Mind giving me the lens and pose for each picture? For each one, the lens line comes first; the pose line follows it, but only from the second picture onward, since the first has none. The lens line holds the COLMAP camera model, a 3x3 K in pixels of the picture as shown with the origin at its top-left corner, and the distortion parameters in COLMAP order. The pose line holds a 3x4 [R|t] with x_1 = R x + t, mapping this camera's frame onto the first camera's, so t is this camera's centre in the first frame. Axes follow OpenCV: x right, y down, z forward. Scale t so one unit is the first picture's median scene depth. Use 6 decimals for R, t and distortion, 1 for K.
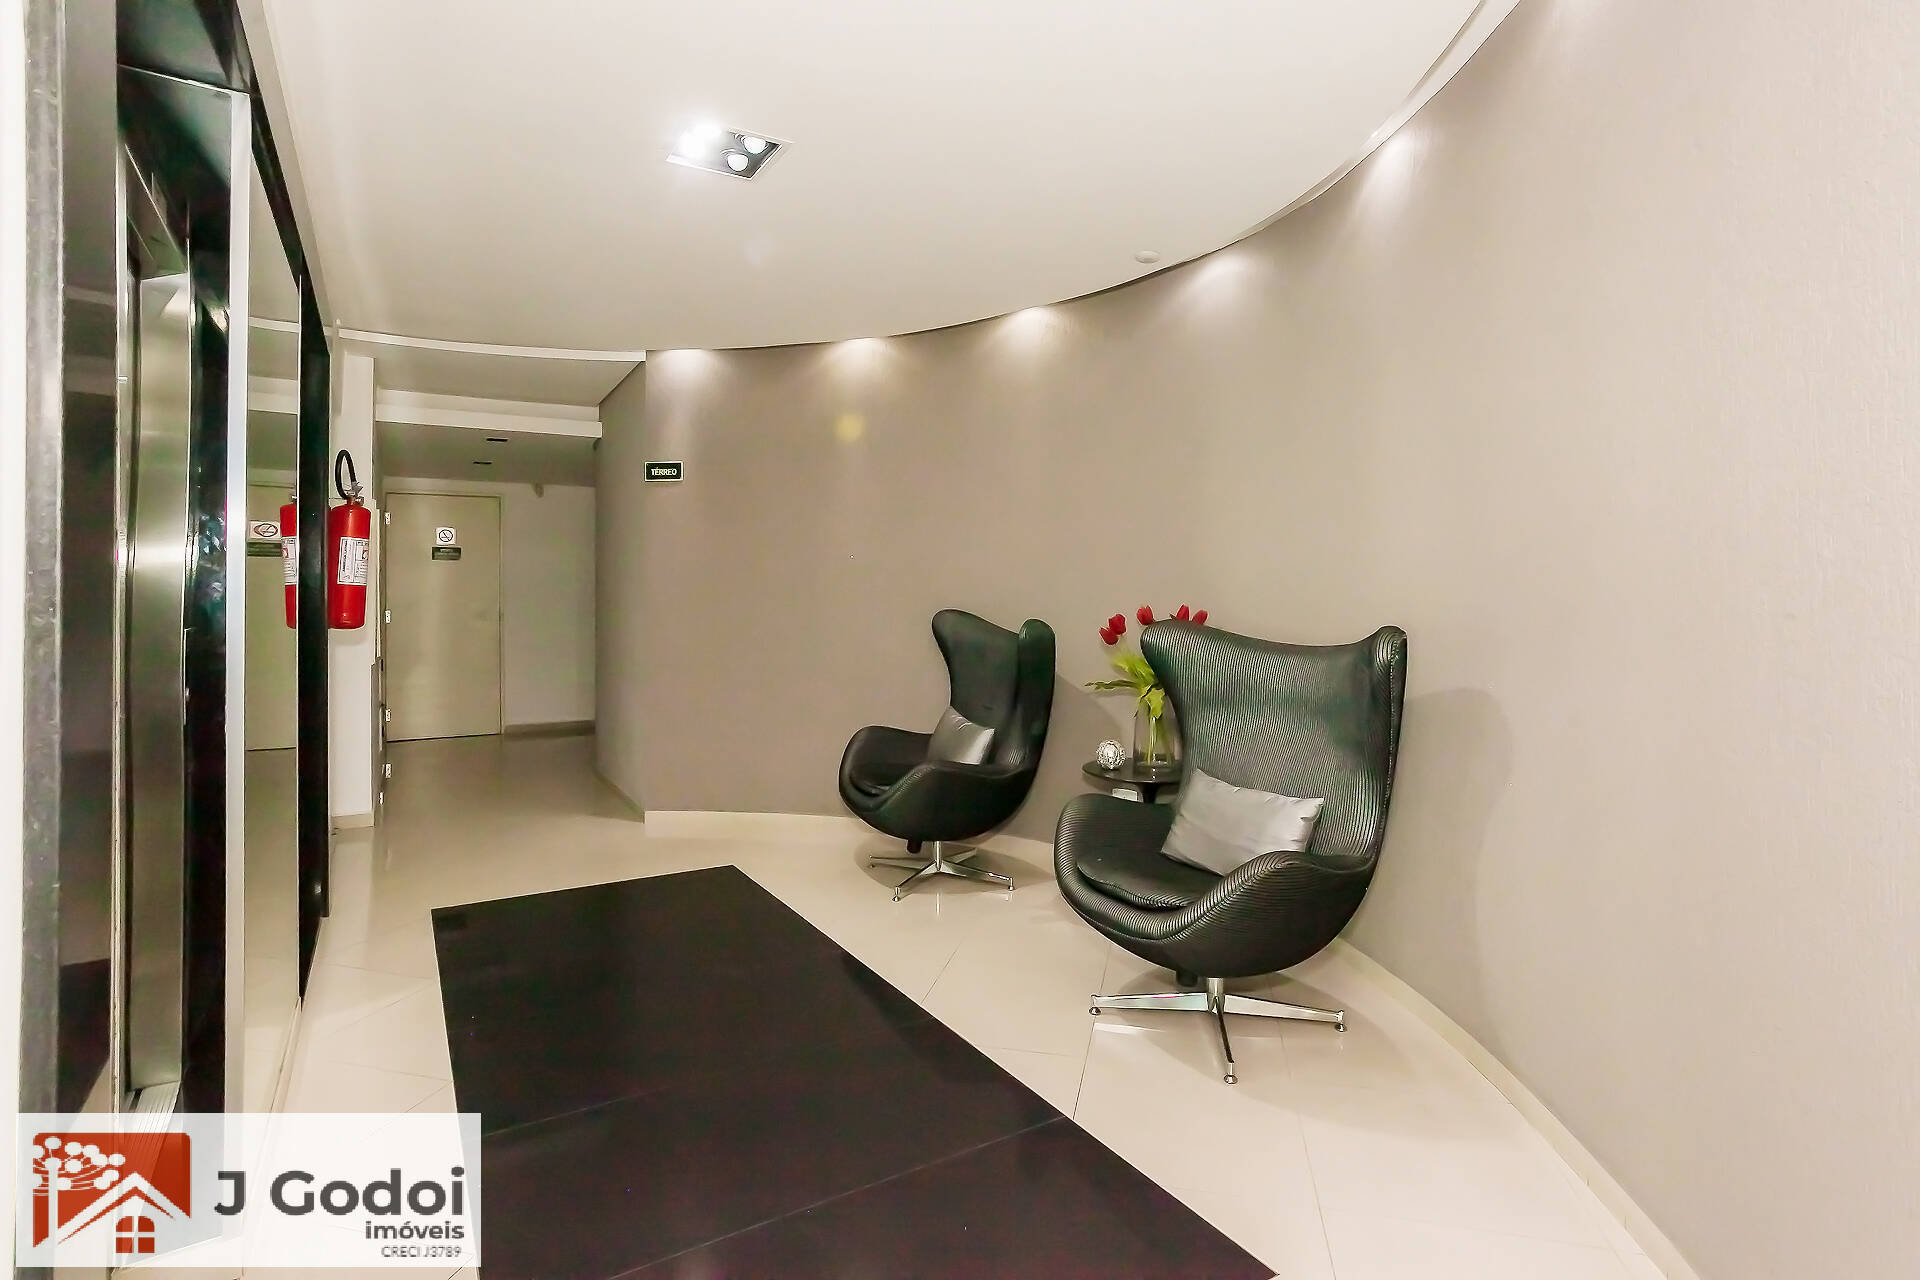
lens RADIAL K [[941.5, 0, 1021.7], [0, 941.5, 592.9], [0, 0, 1]] dist [-0.039785, 0.024775]
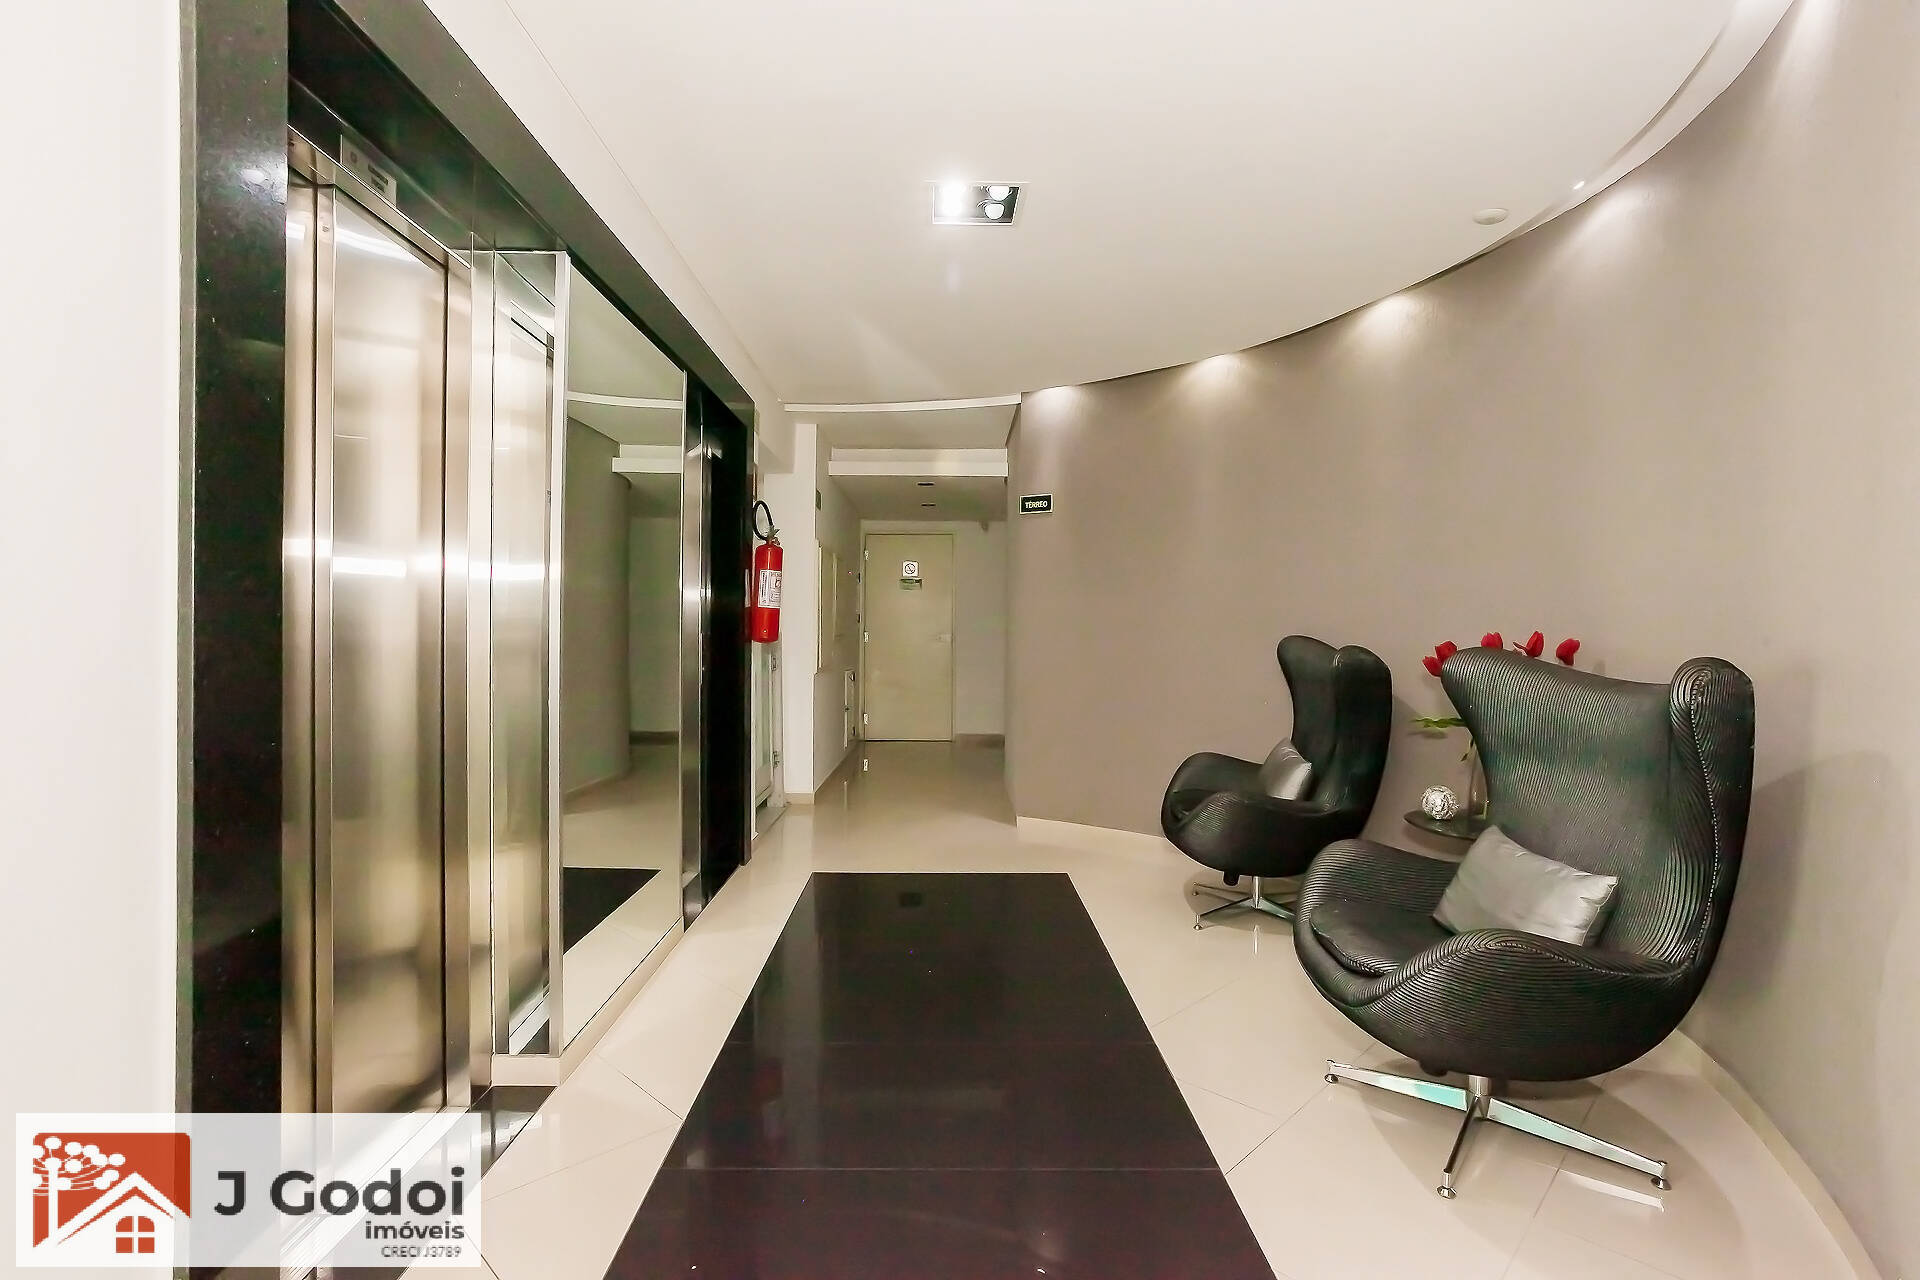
lens RADIAL K [[941.5, 0, 964.9], [0, 941.5, 634.5], [0, 0, 1]] dist [-0.039785, 0.024775]
pose [[0.857616, 0.014398, -0.514089, 0.153124], [-0.006897, 0.999840, 0.016496, 0.004939], [0.514244, -0.010602, 0.857578, 0.036692]]
